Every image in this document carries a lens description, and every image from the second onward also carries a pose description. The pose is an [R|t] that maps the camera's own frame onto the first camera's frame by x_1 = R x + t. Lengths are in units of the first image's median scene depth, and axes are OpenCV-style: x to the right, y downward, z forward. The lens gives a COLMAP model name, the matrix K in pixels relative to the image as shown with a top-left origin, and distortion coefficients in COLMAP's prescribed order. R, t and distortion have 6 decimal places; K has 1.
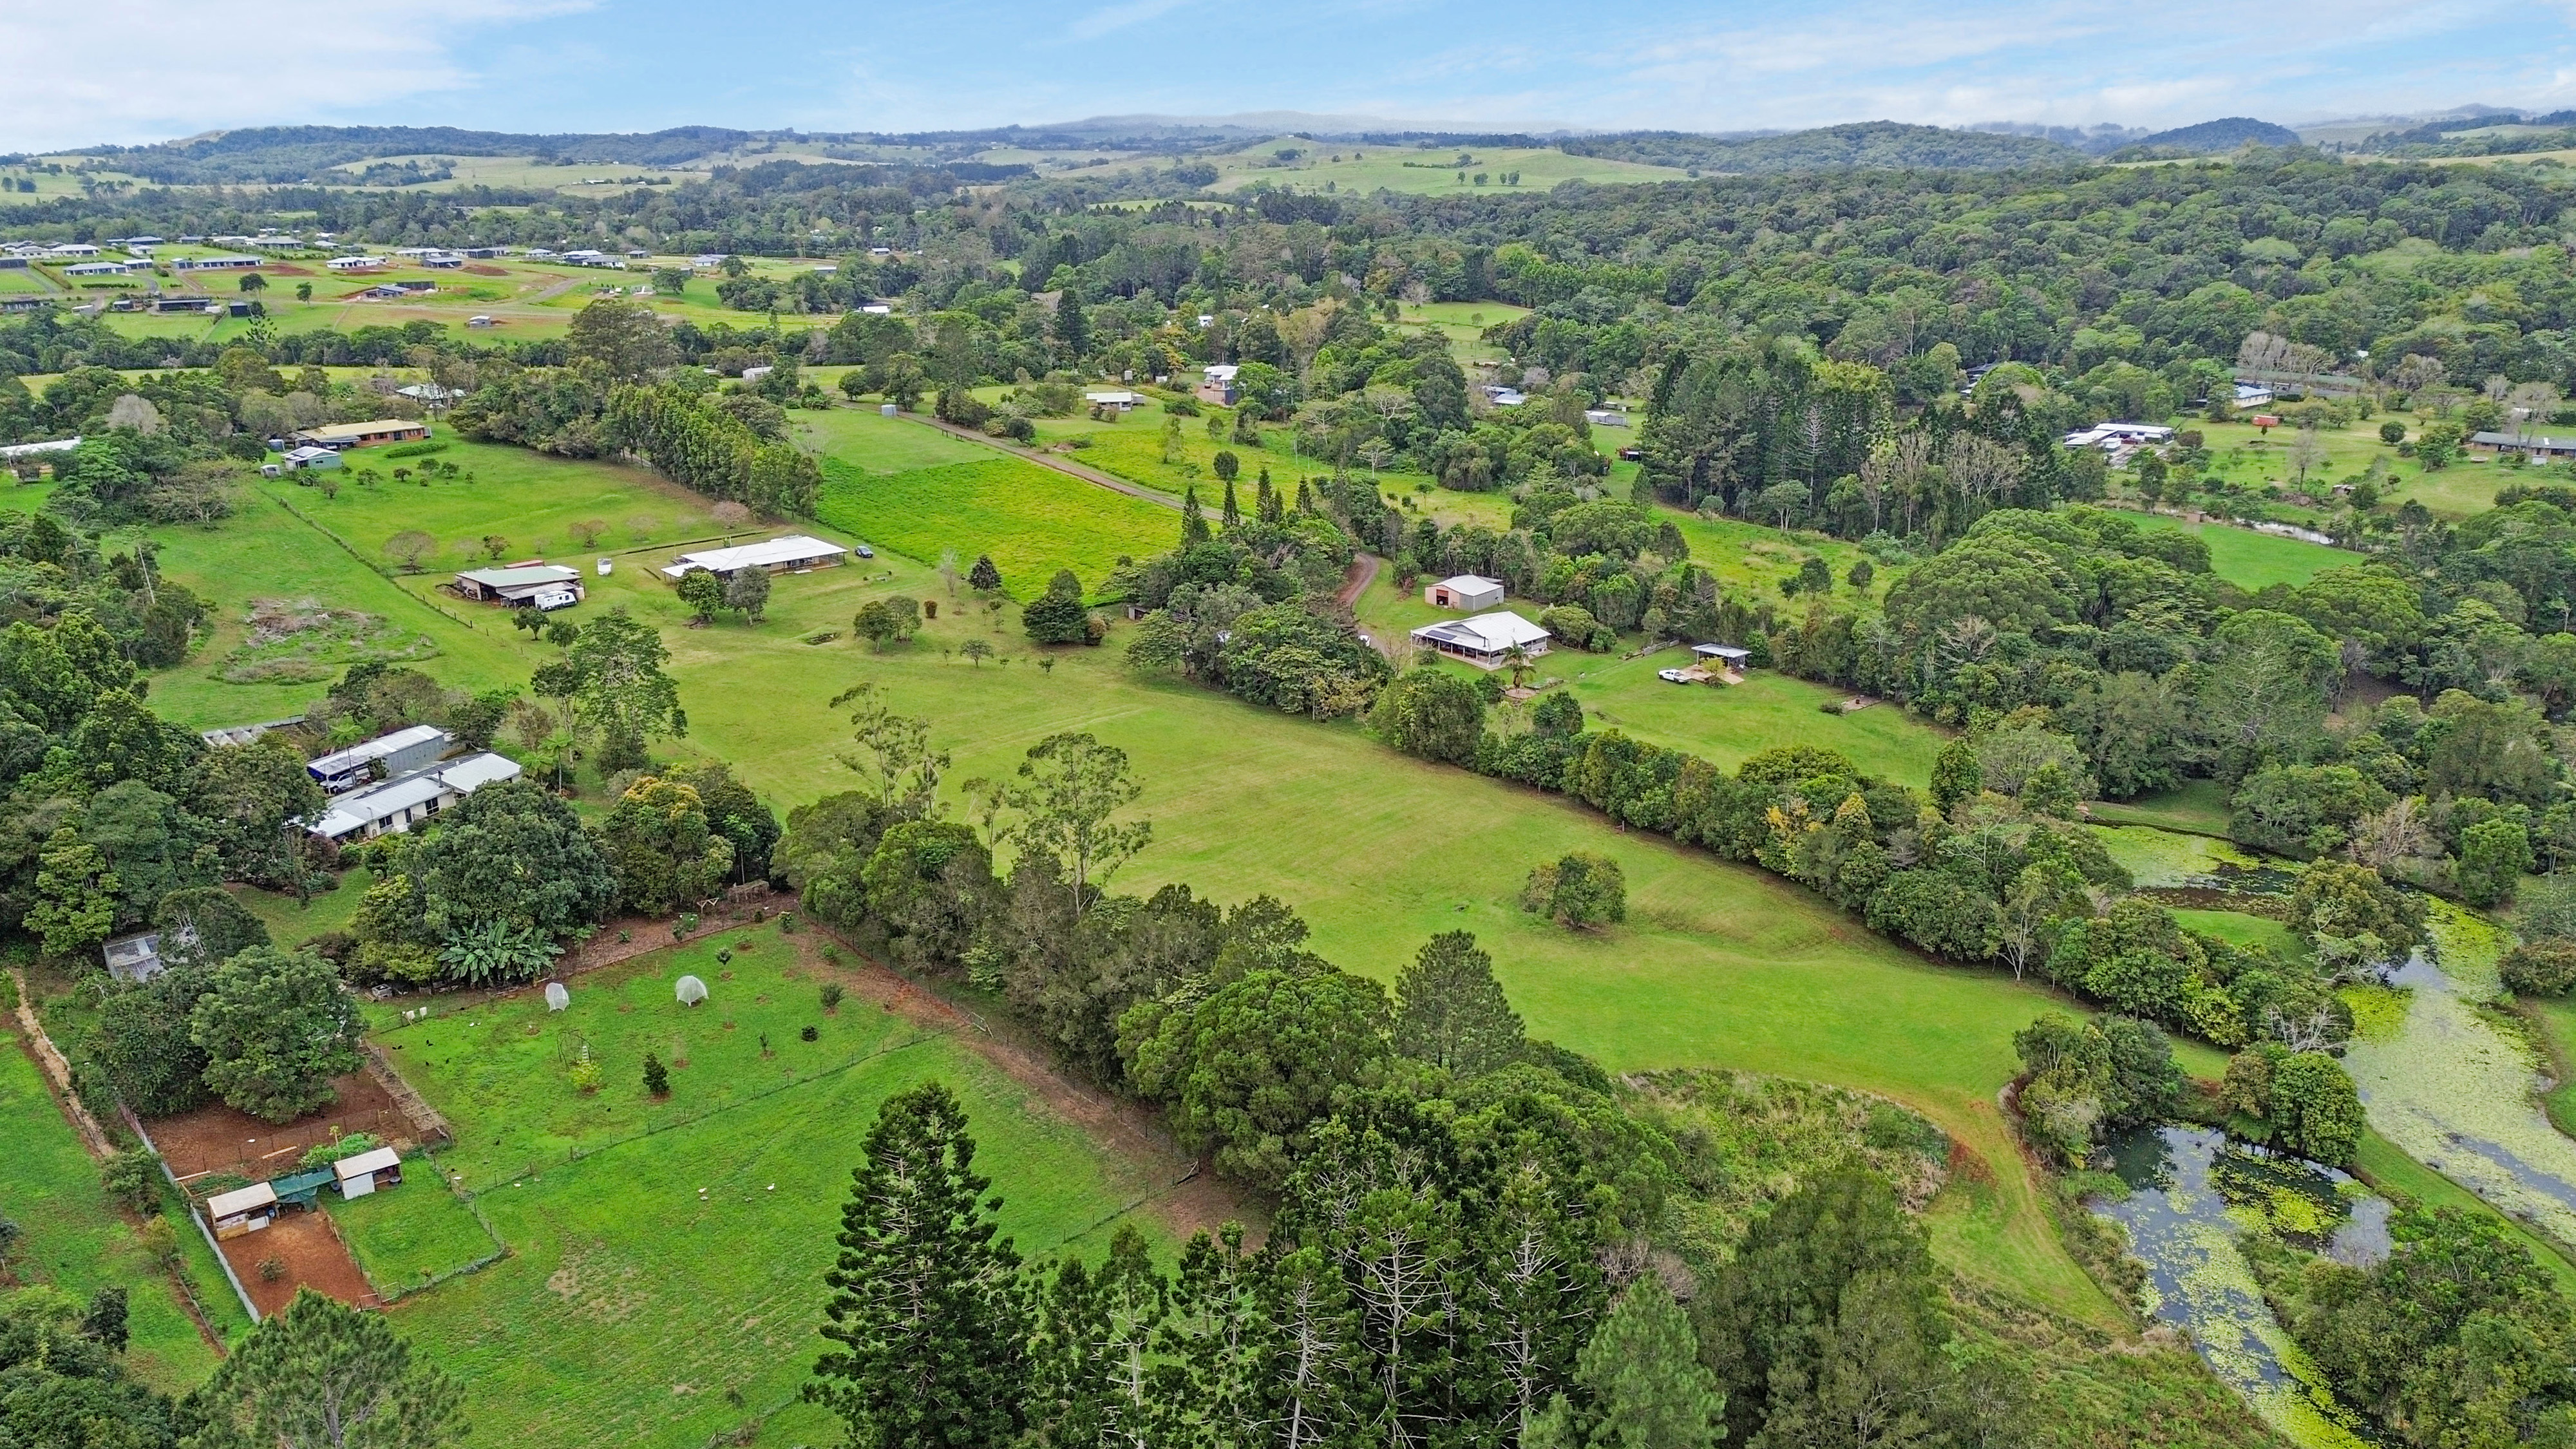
lens RADIAL K [[1821.1, 0, 1280.3], [0, 1821.1, 722.8], [0, 0, 1]] dist [0.100153, -0.122237]
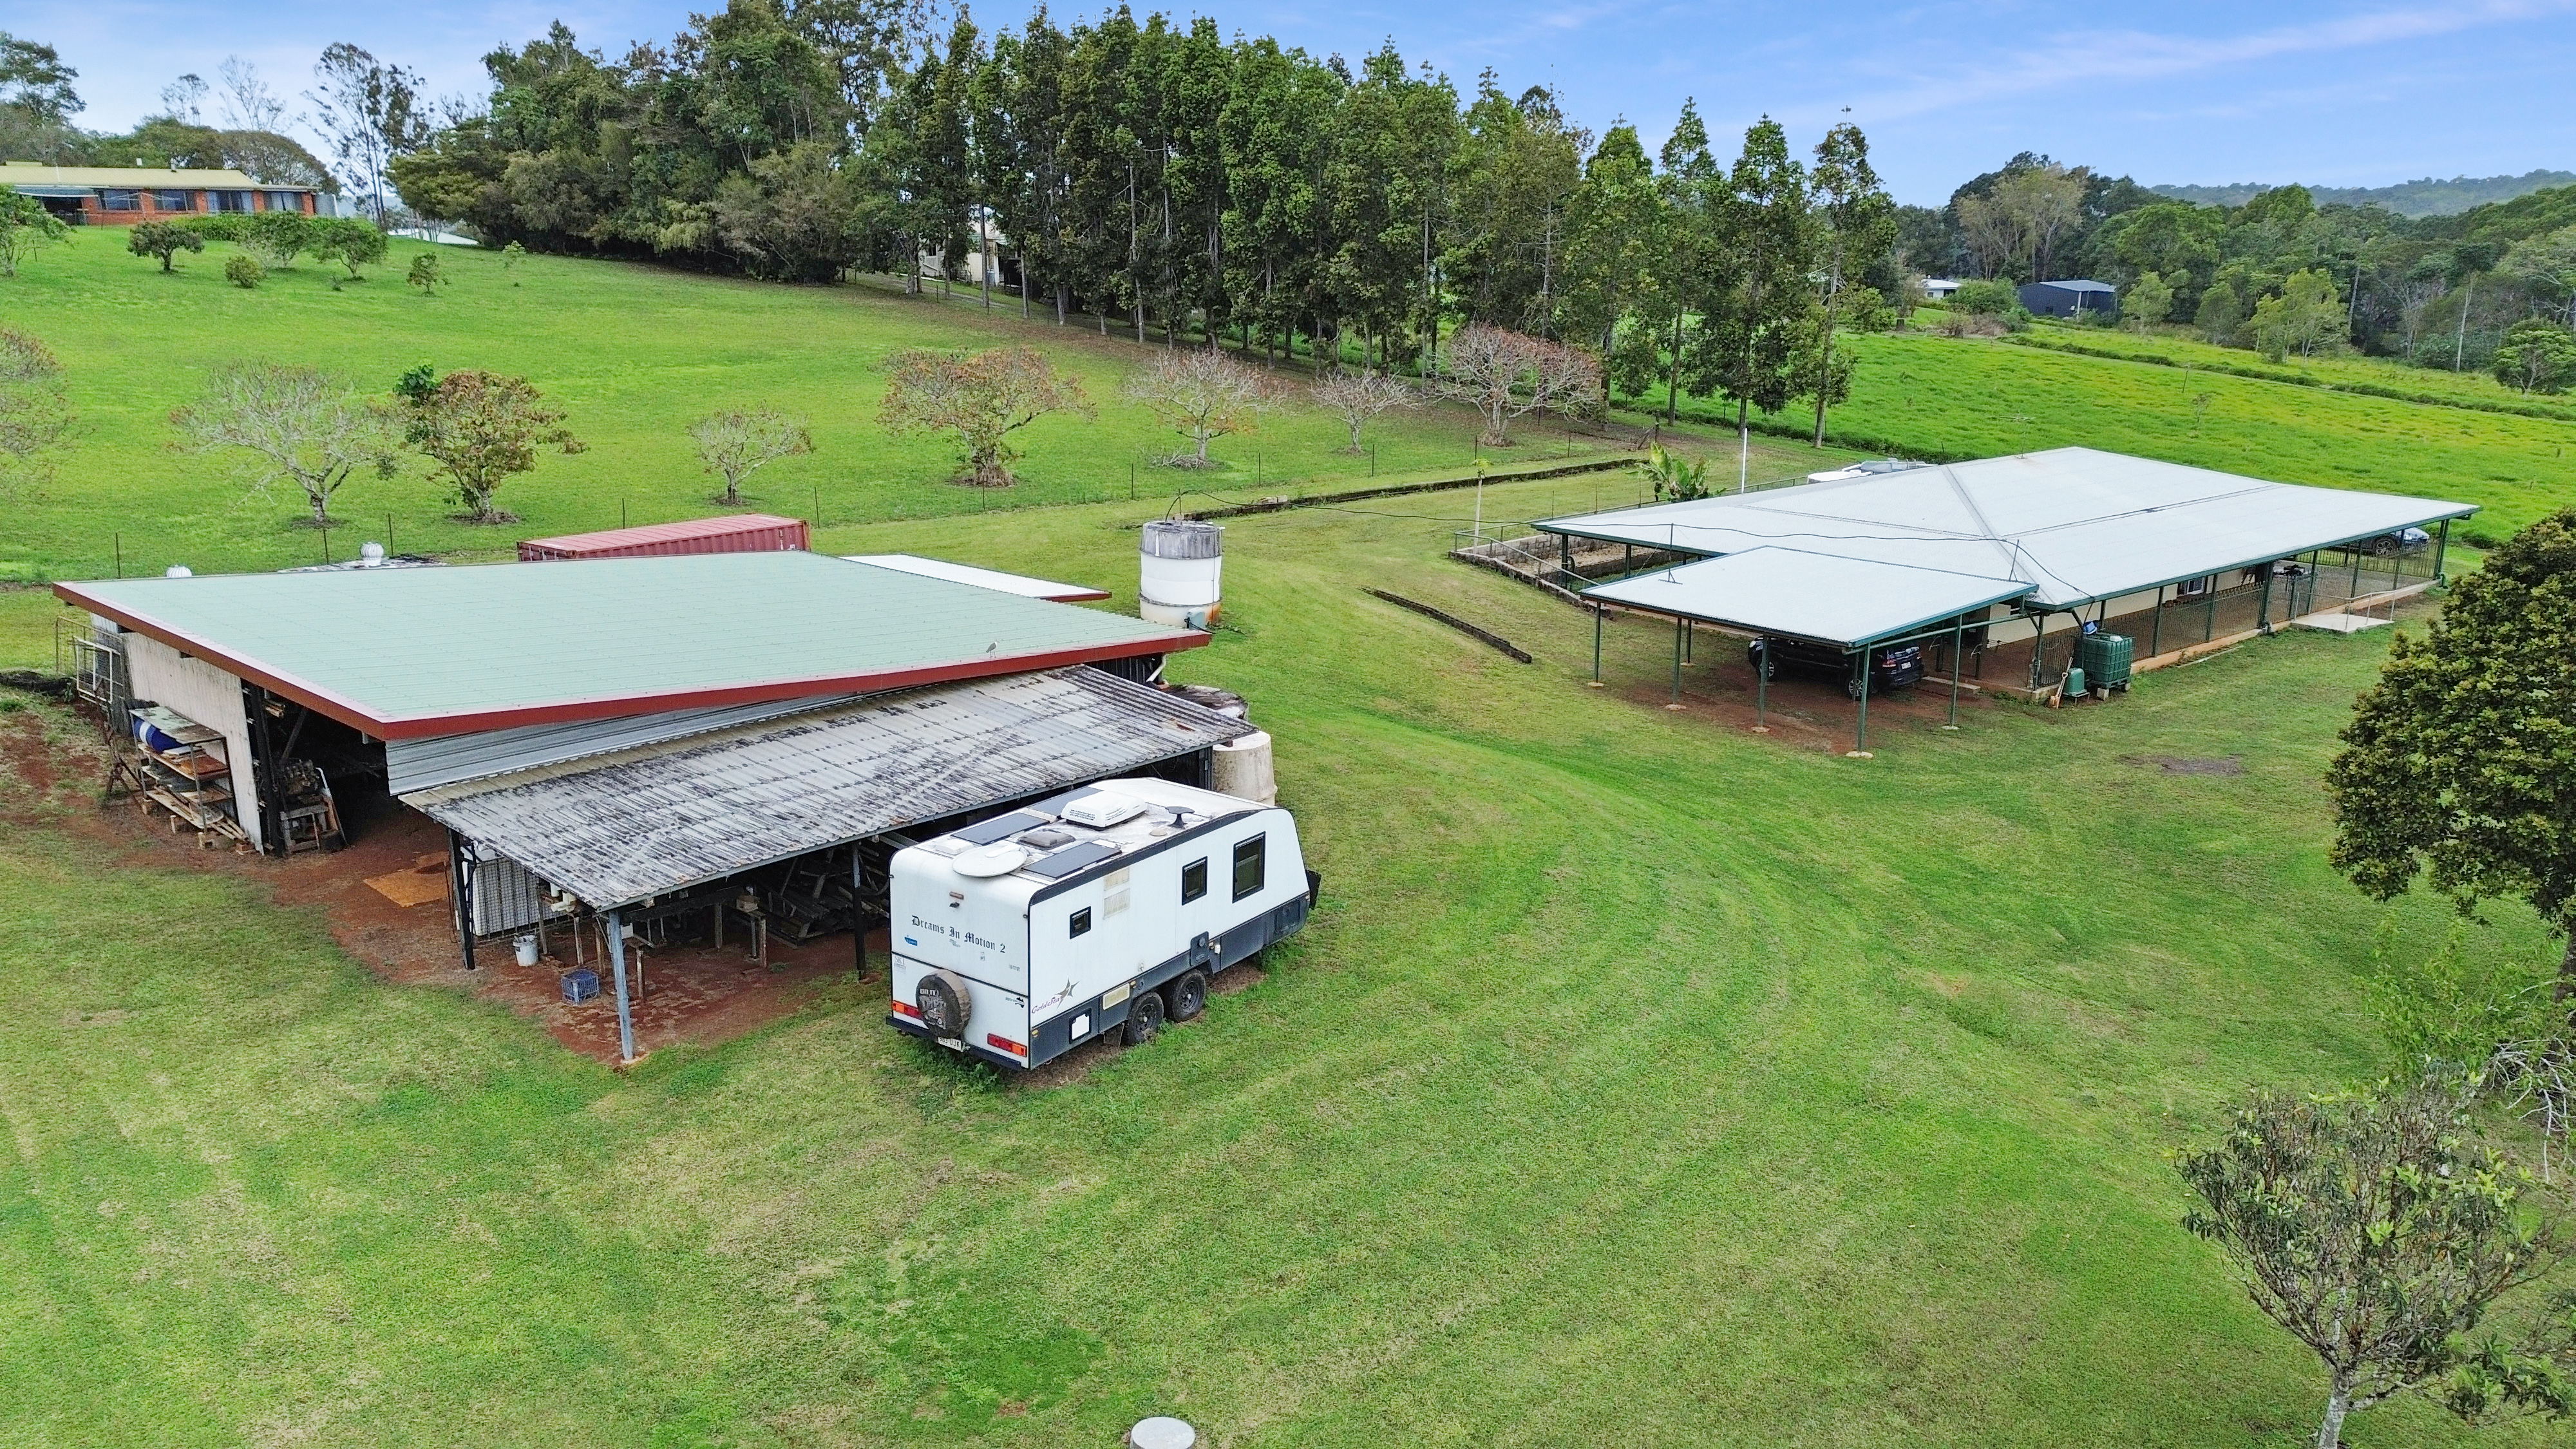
lens RADIAL K [[1821.1, 0, 1280.3], [0, 1821.1, 722.8], [0, 0, 1]] dist [0.100153, -0.122237]
pose [[0.999625, 0.017498, -0.021059, -0.288304], [-0.018493, 0.998676, -0.048004, -0.053437], [0.020191, 0.048375, 0.998625, 0.692683]]
